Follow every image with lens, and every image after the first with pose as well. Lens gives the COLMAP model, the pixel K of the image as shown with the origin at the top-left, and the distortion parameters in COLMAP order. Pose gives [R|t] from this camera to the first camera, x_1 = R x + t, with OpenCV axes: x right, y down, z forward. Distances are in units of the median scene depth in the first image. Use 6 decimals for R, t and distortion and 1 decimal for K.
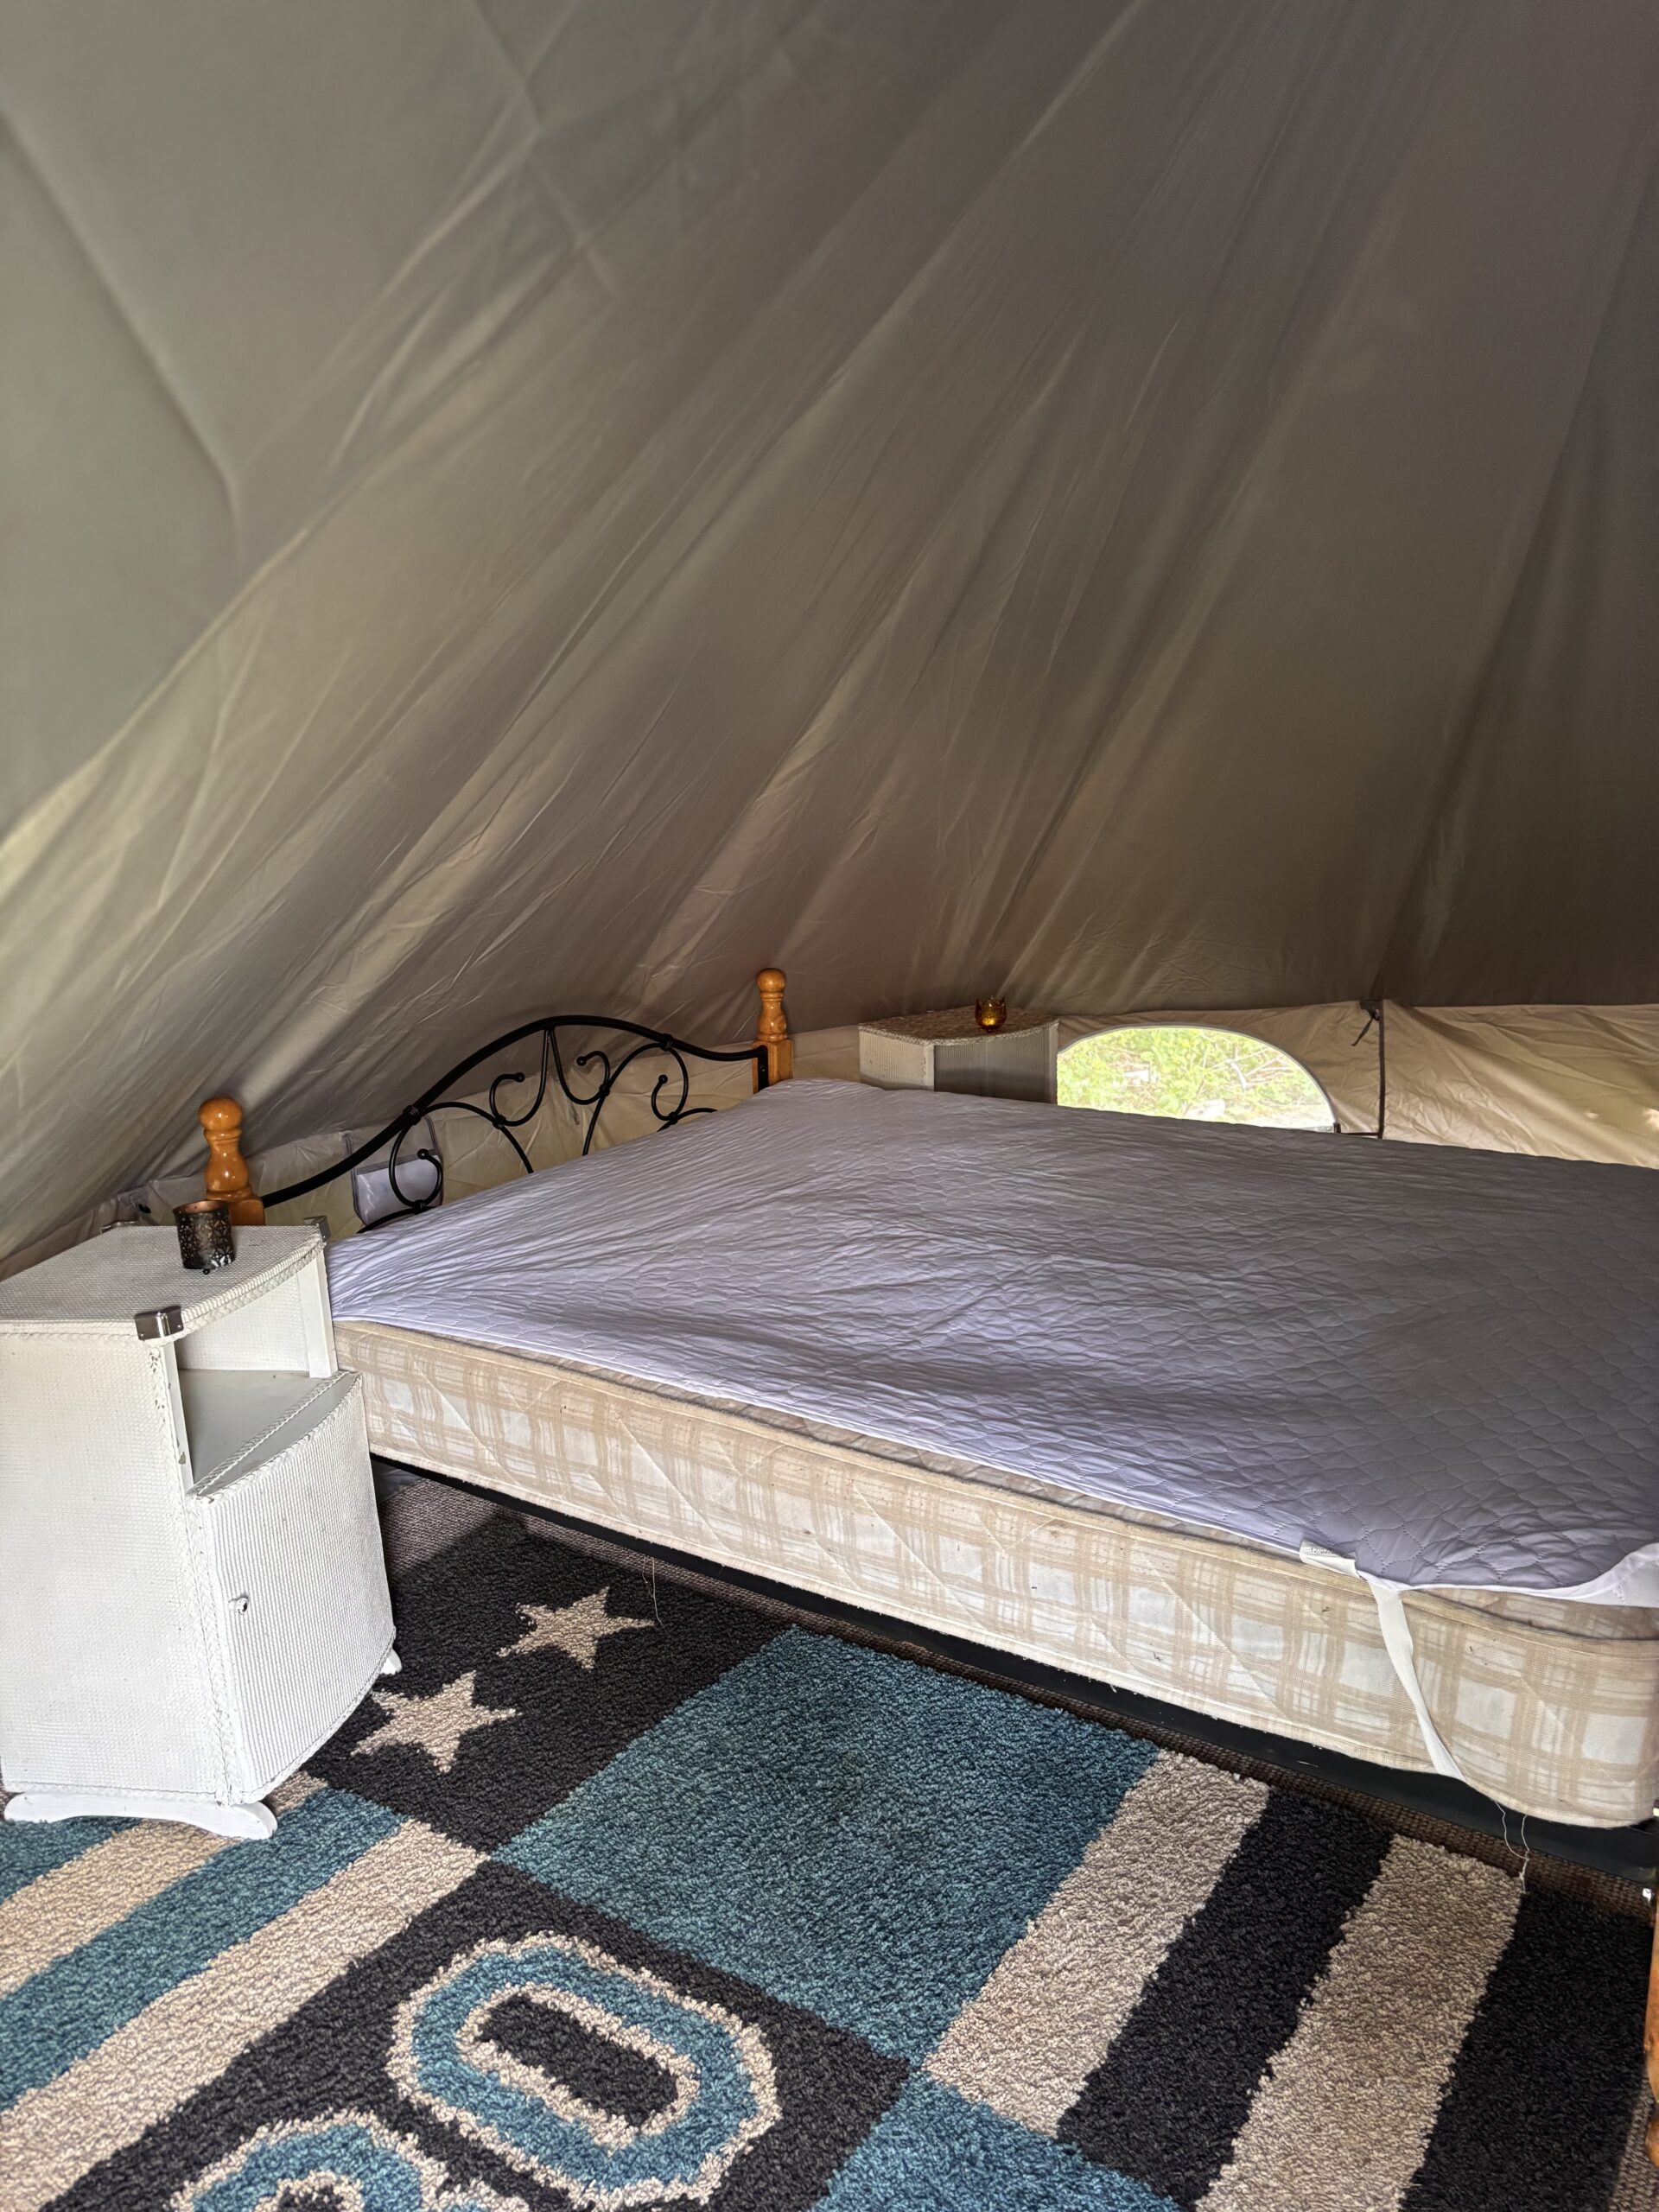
lens RADIAL K [[1649.4, 0, 833.2], [0, 1649.4, 1110.1], [0, 0, 1]] dist [0.031375, -0.038389]
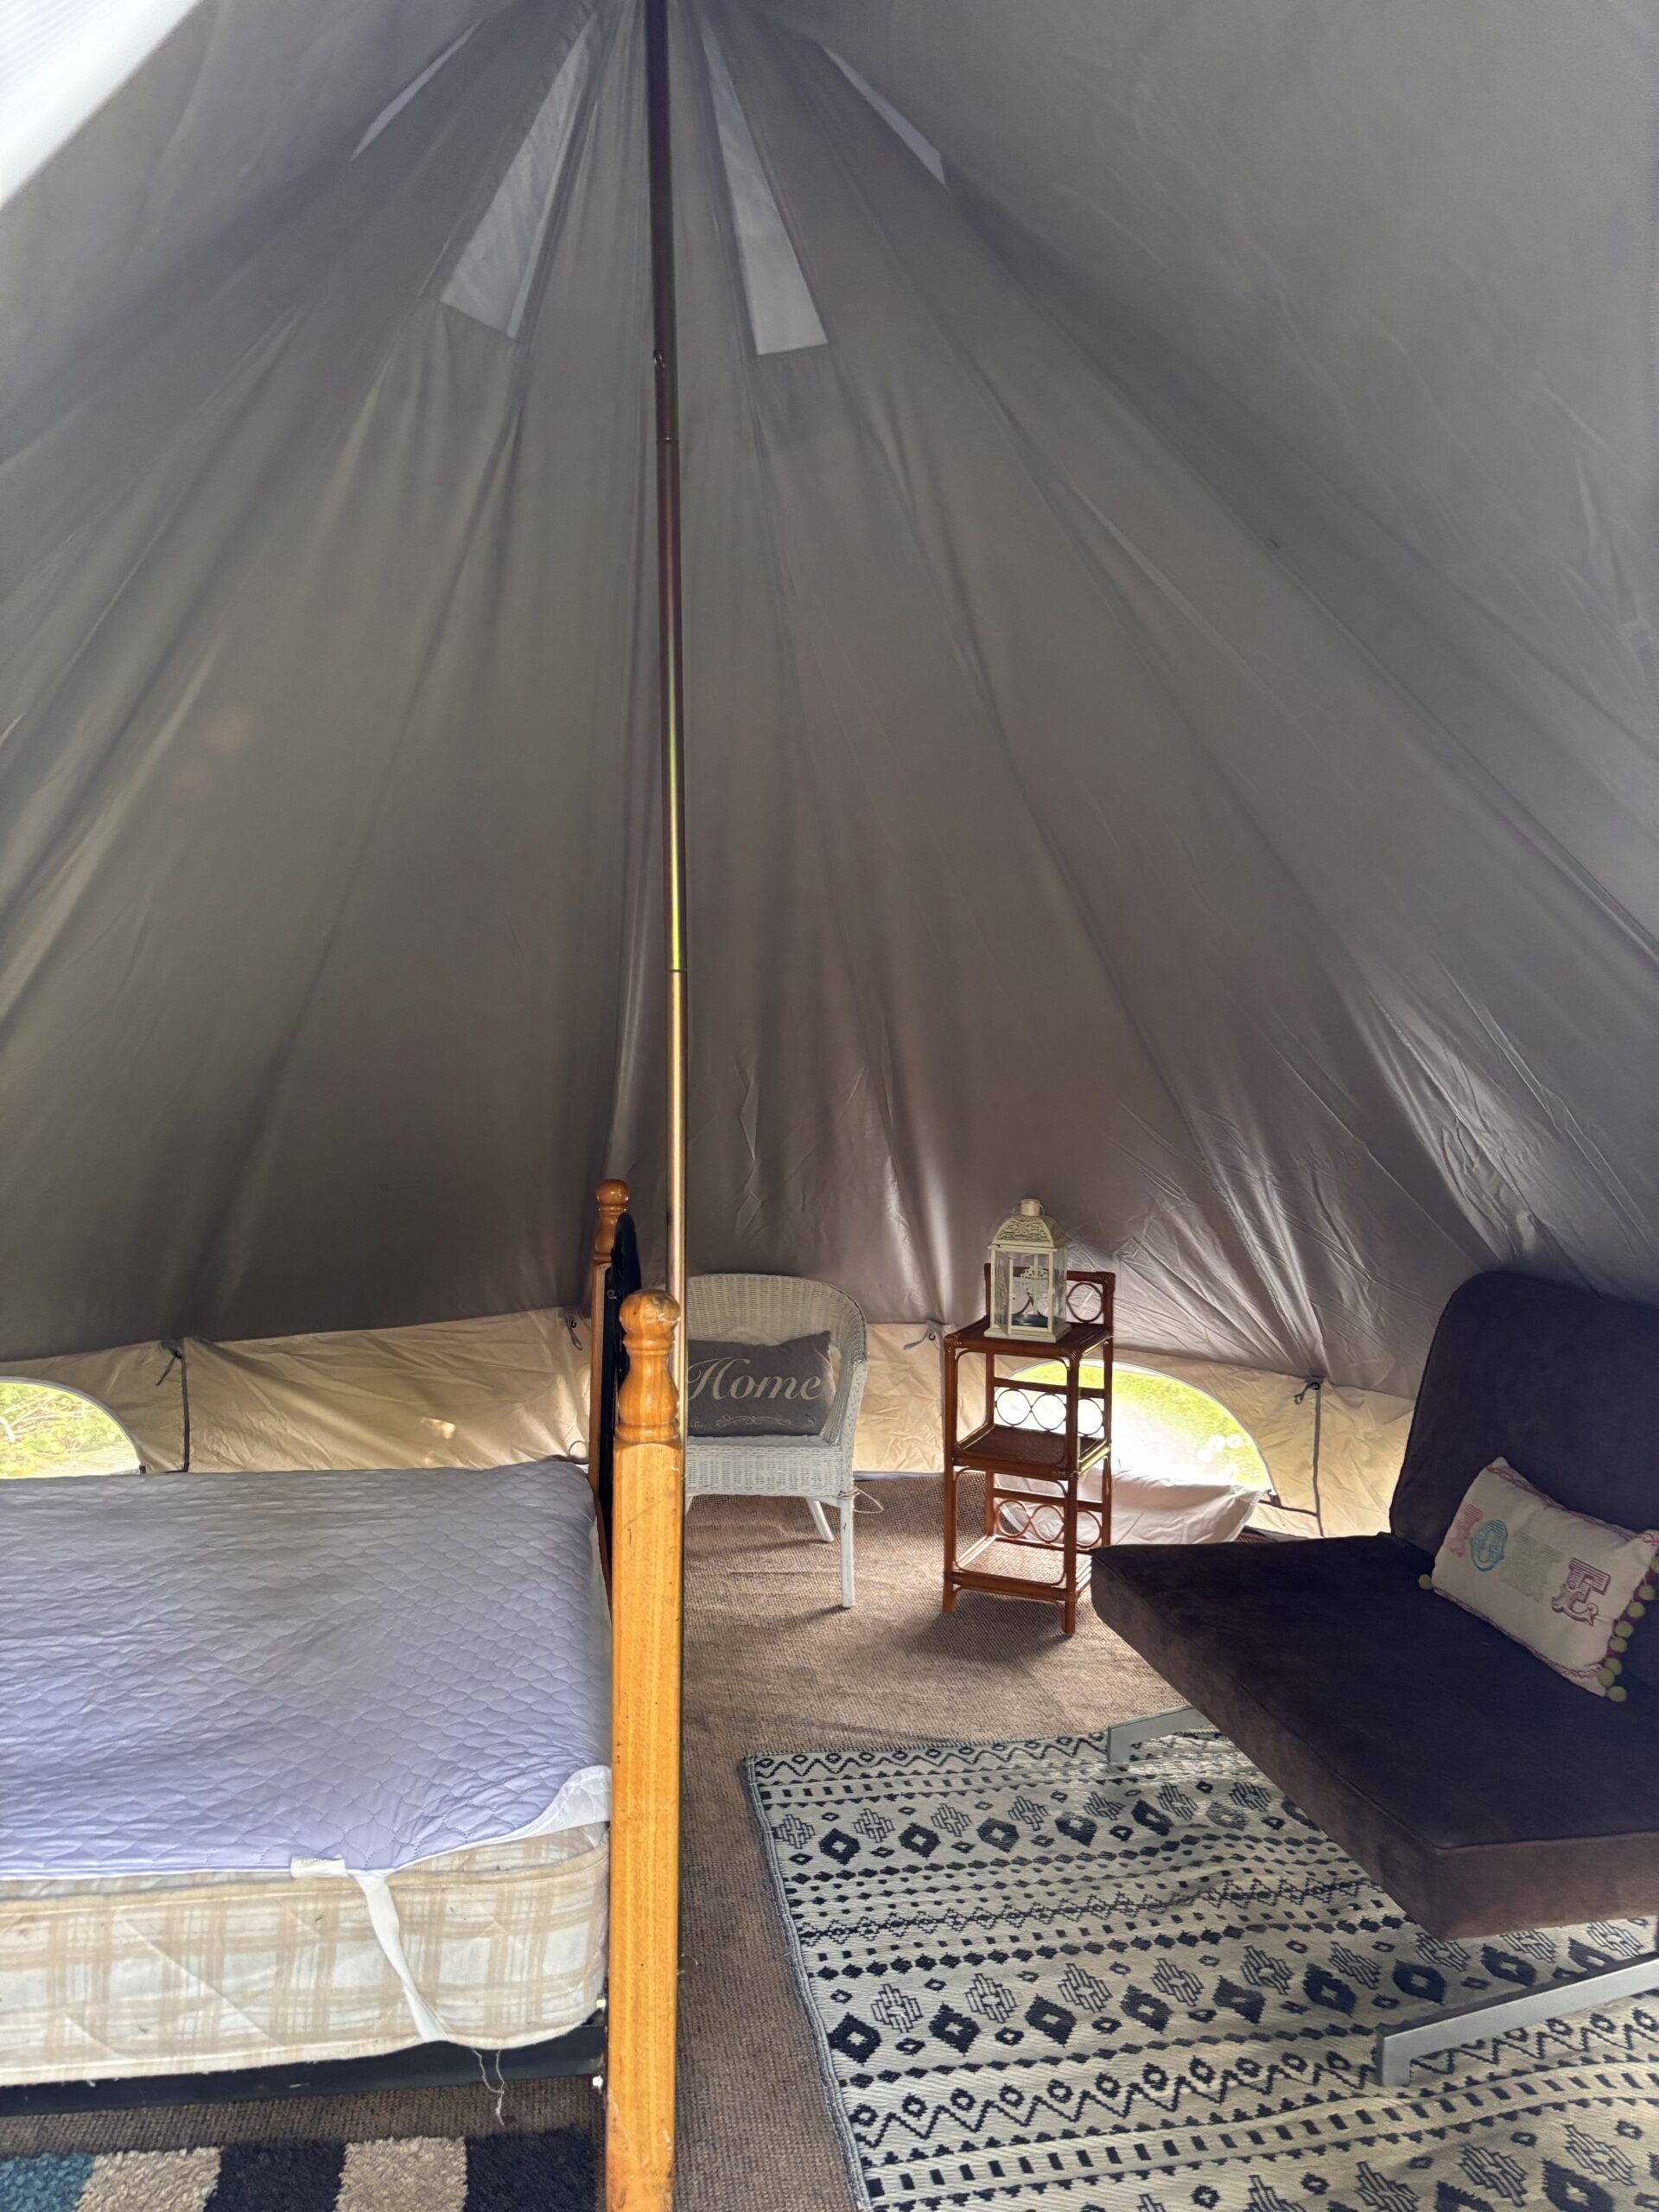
lens RADIAL K [[1649.4, 0, 841.6], [0, 1649.4, 1096.4], [0, 0, 1]] dist [0.031375, -0.038389]
pose [[0.725987, 0.029840, 0.687060, -0.195472], [0.110393, 0.981046, -0.159255, -0.010919], [-0.678790, 0.191464, 0.708933, -0.087242]]
